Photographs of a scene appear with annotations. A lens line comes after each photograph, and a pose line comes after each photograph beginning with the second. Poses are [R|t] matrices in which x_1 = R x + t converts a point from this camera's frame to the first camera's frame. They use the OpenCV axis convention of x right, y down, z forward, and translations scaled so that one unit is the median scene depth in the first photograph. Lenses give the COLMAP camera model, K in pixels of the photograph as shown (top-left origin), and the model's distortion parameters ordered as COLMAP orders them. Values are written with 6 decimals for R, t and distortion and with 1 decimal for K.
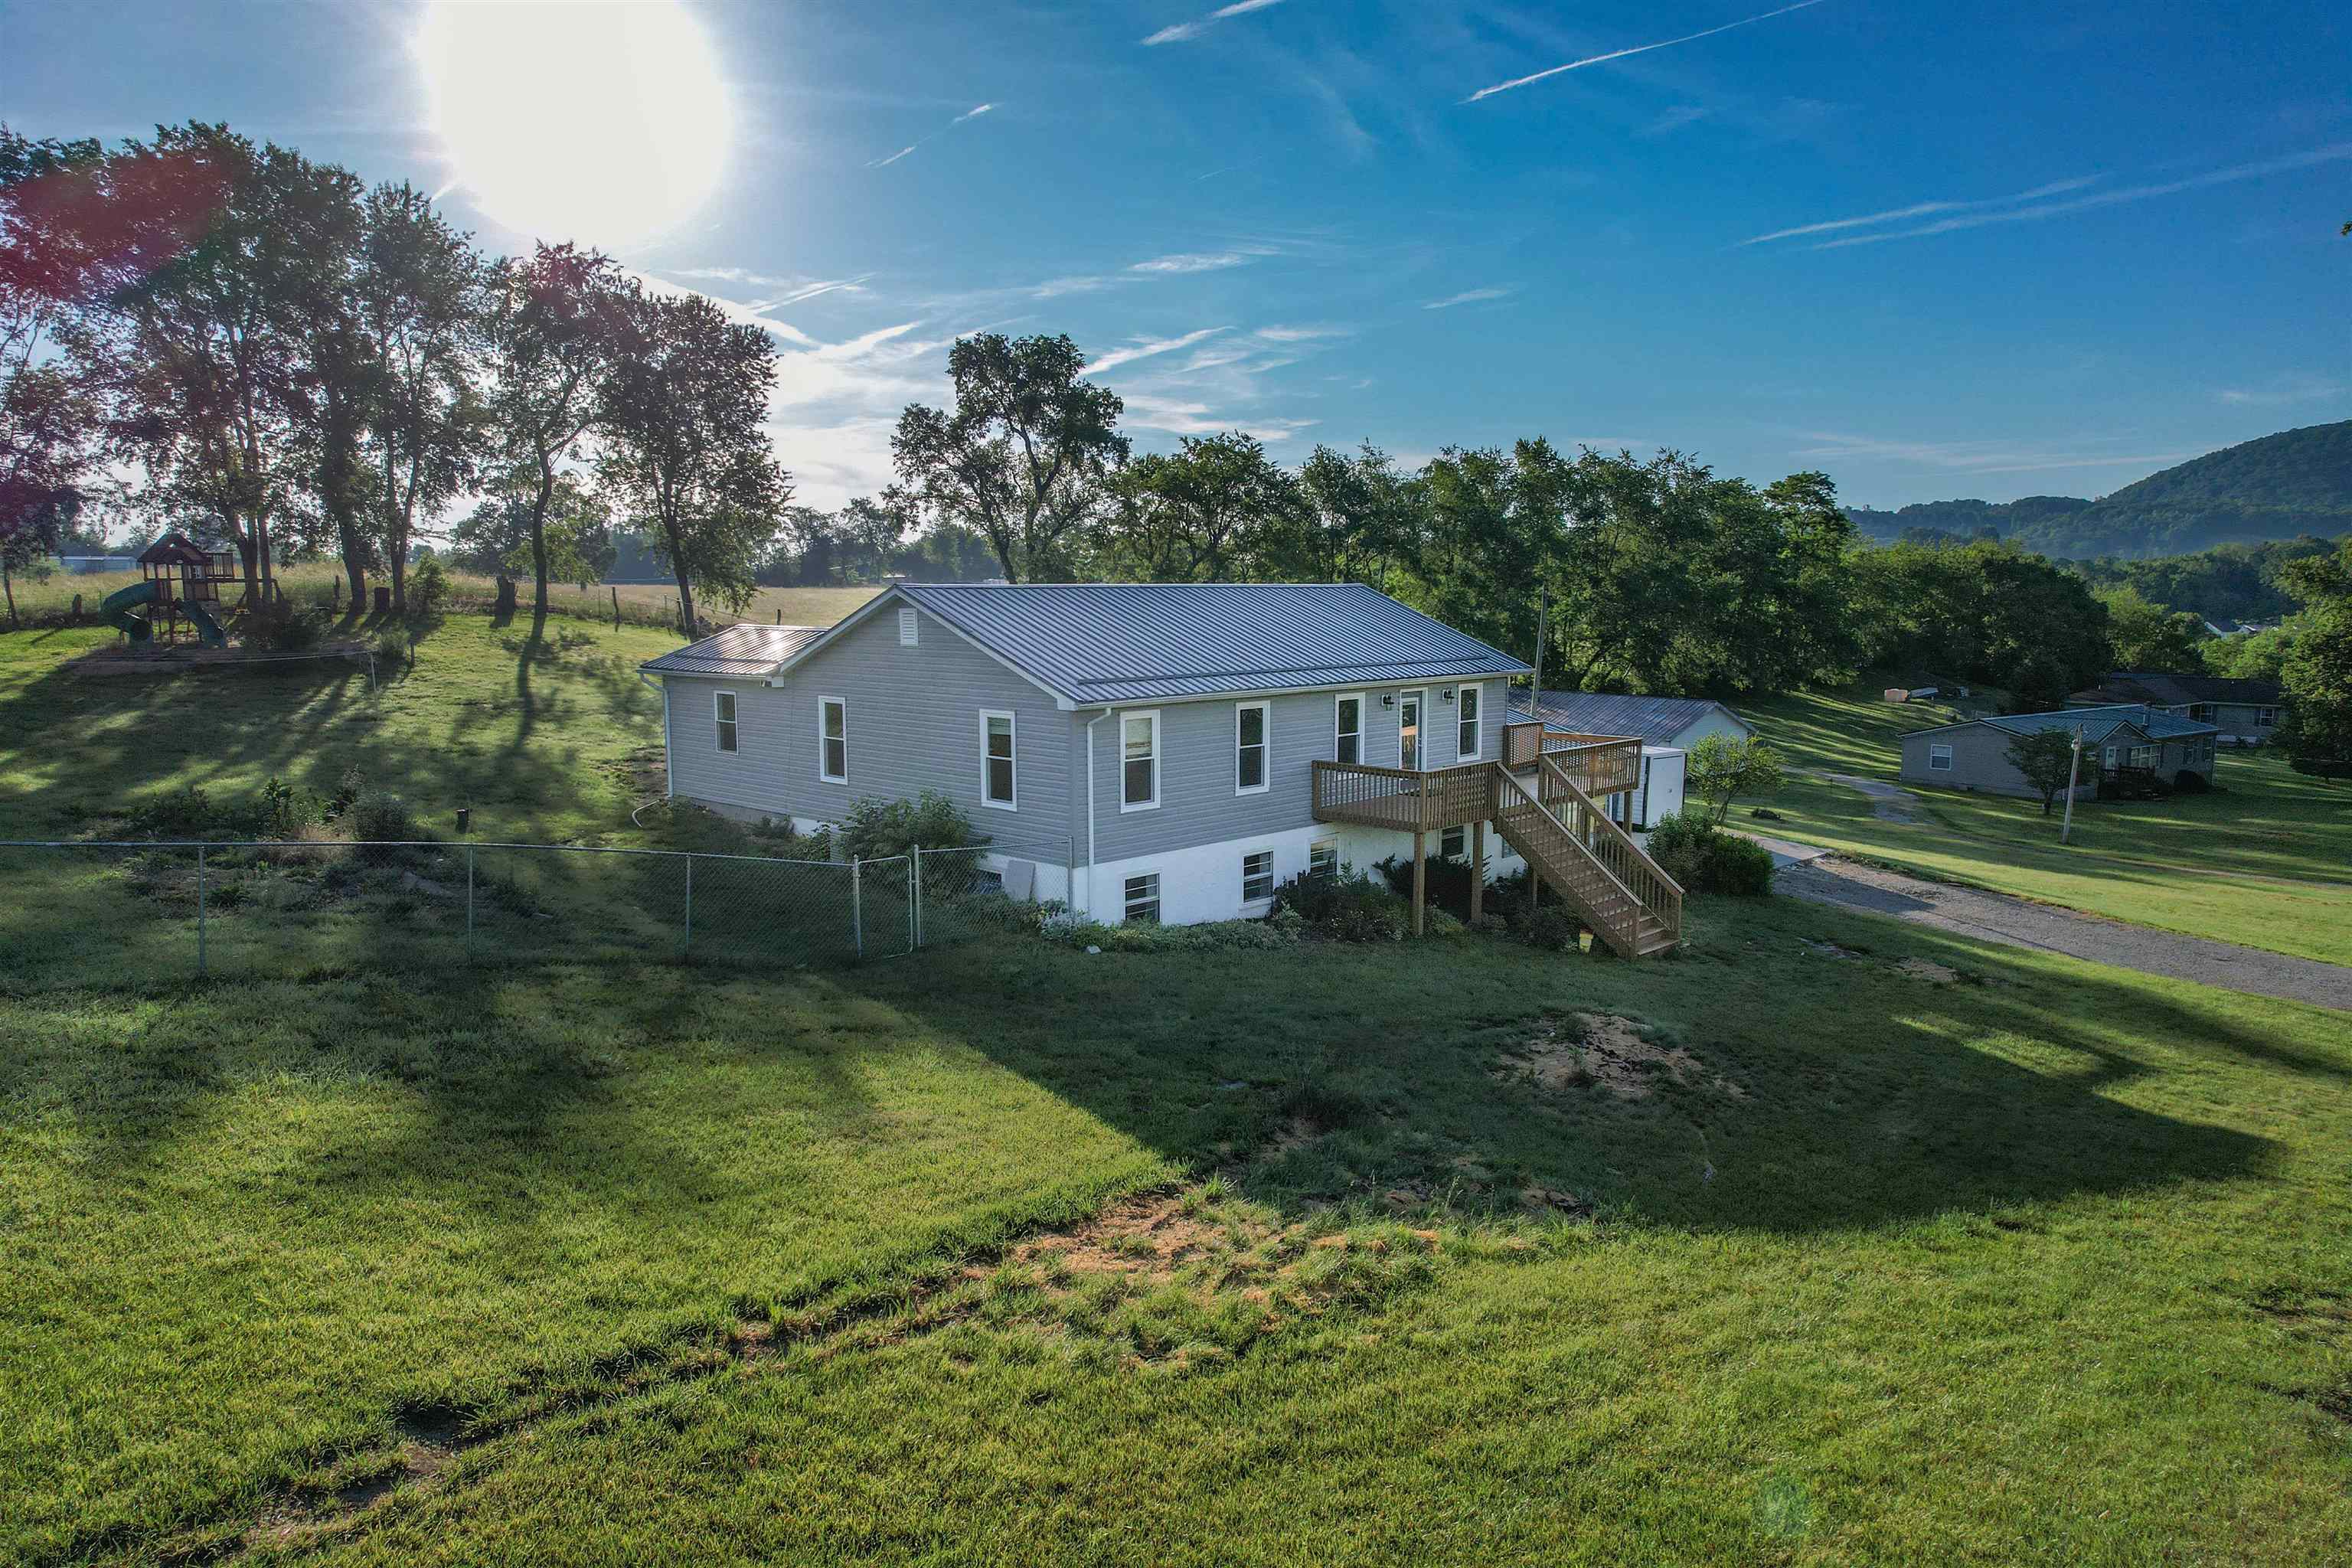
lens RADIAL K [[1501.6, 0, 1183.9], [0, 1501.6, 791.1], [0, 0, 1]] dist [-0.075376, 0.067505]
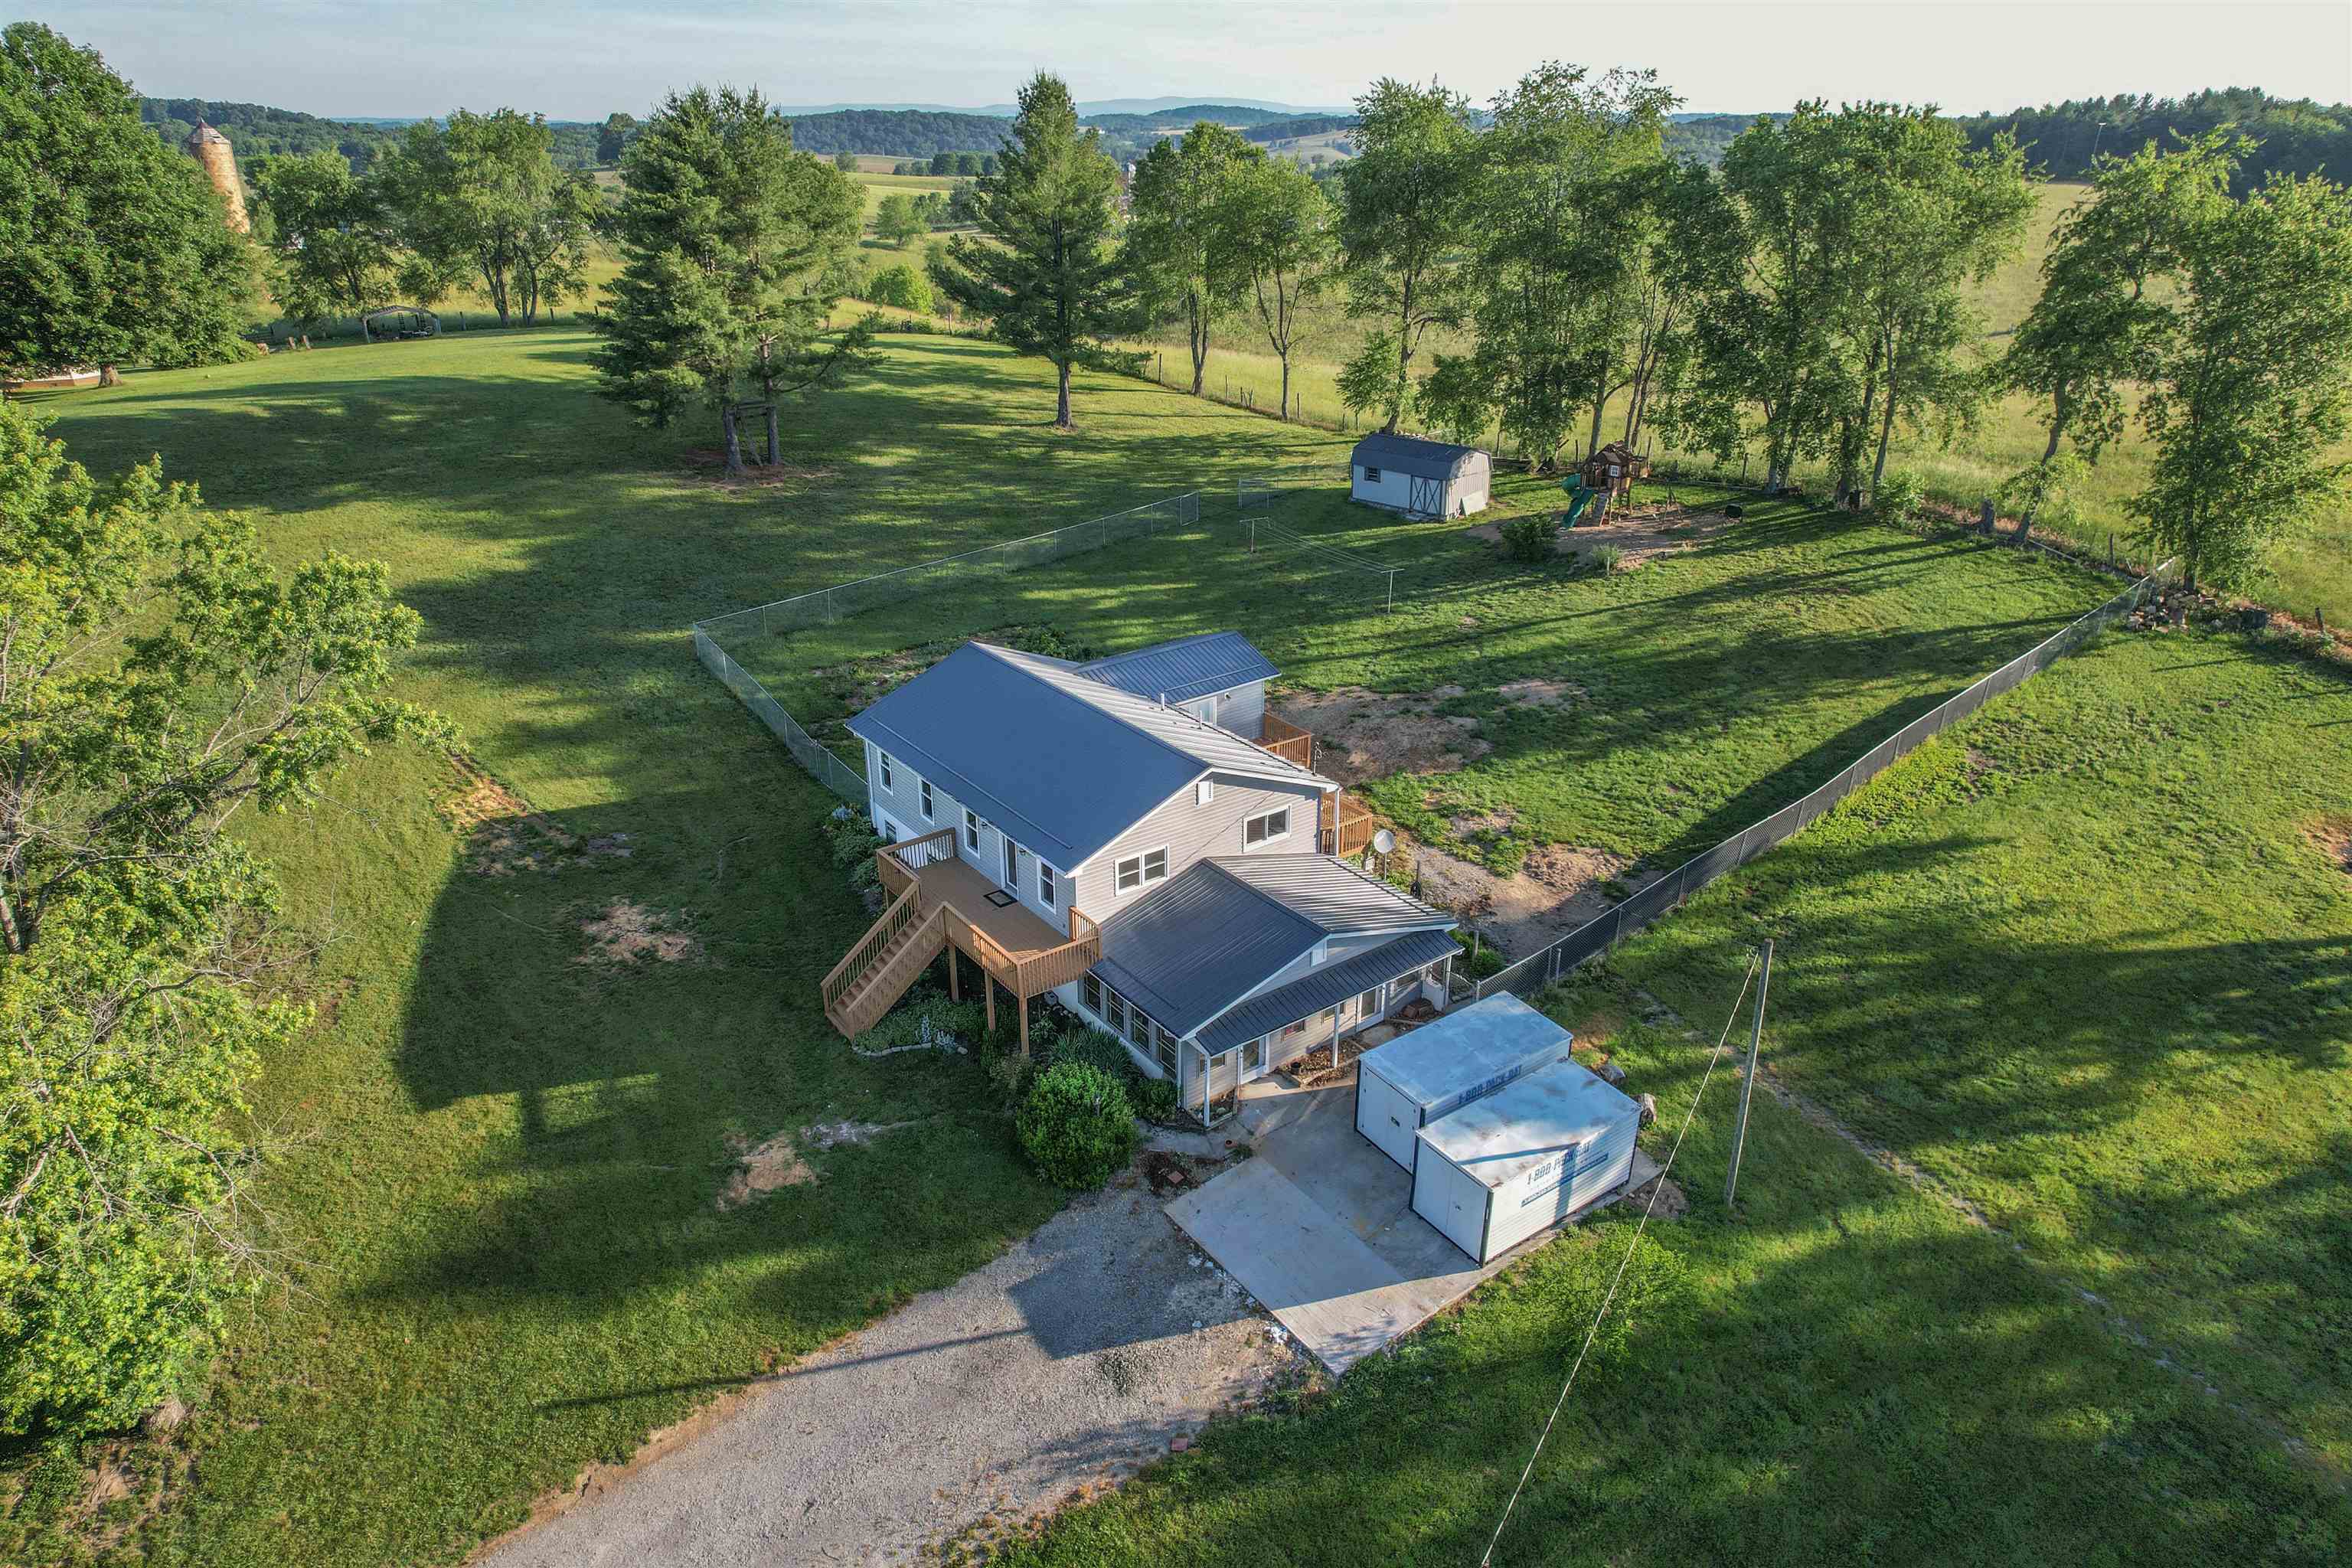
lens RADIAL K [[1501.6, 0, 1183.9], [0, 1501.6, 791.1], [0, 0, 1]] dist [-0.075376, 0.067505]
pose [[-0.166324, 0.403918, -0.899548, 1.484205], [-0.128366, 0.895623, 0.425890, -0.776658], [0.977680, 0.186307, -0.097114, 1.409087]]
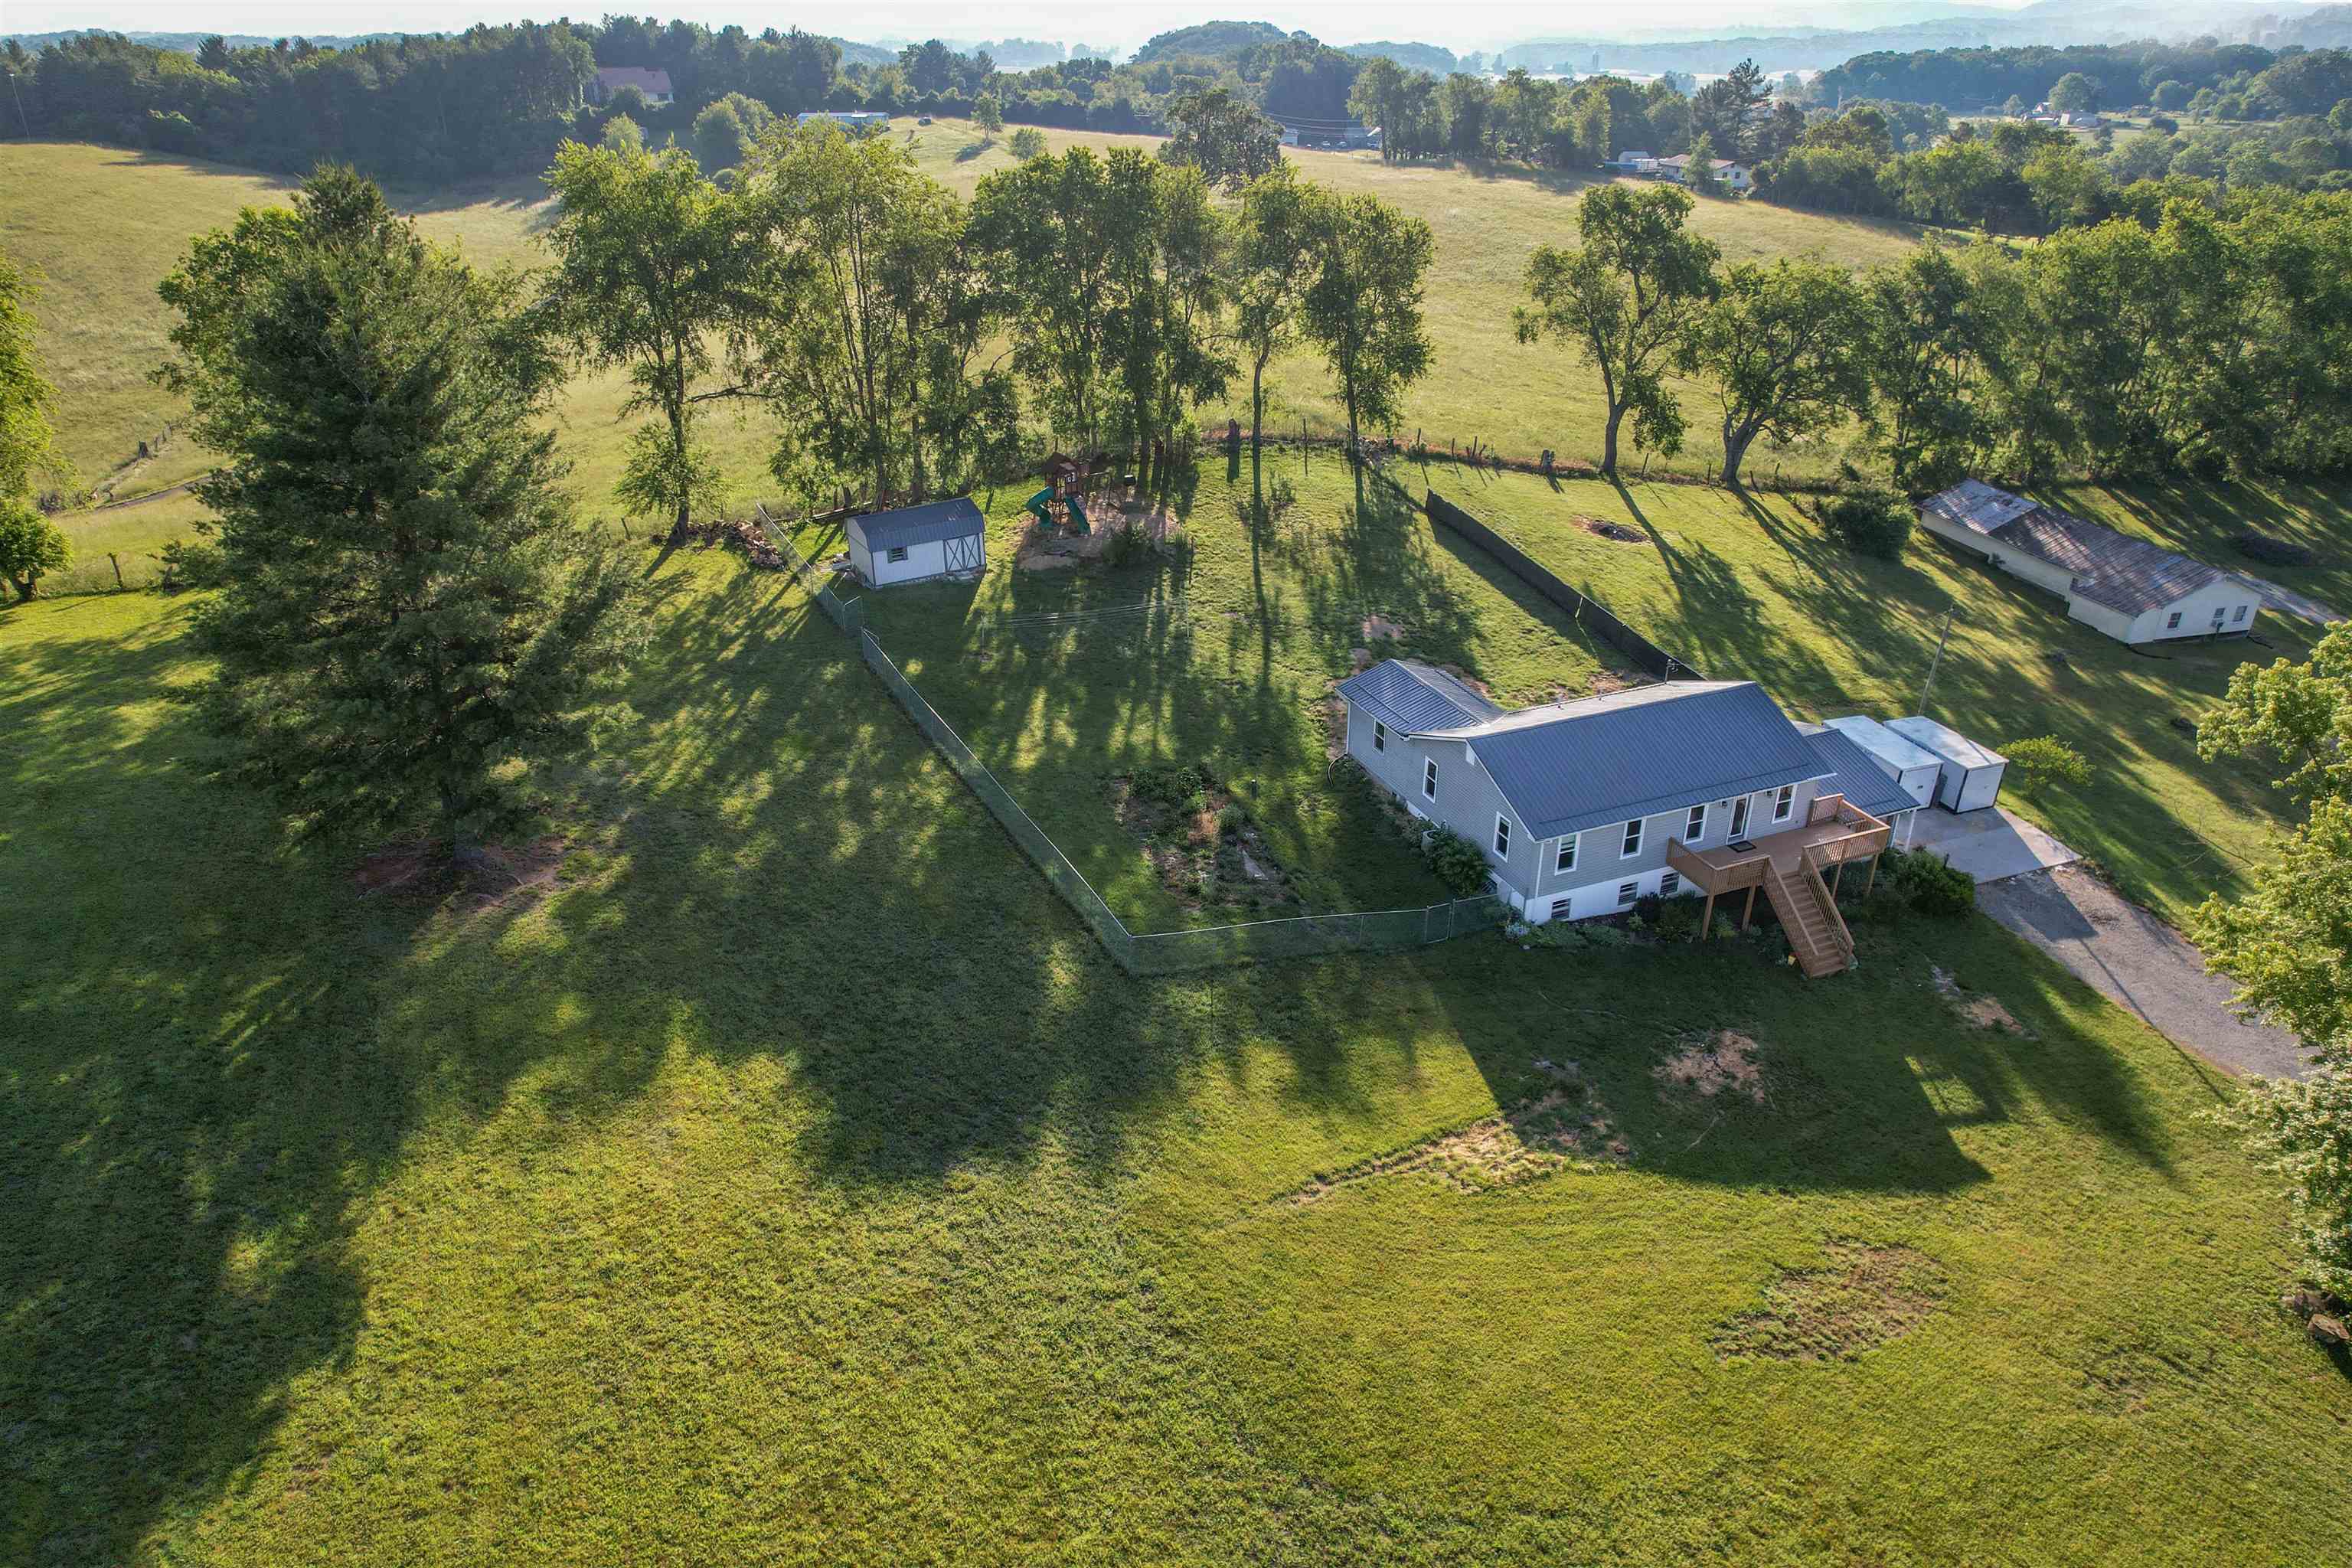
lens RADIAL K [[1501.6, 0, 1183.9], [0, 1501.6, 791.1], [0, 0, 1]] dist [-0.075376, 0.067505]
pose [[0.916494, 0.180607, -0.356961, 0.190173], [-0.051463, 0.938104, 0.342509, -0.715563], [0.396726, -0.295537, 0.869061, -0.920569]]
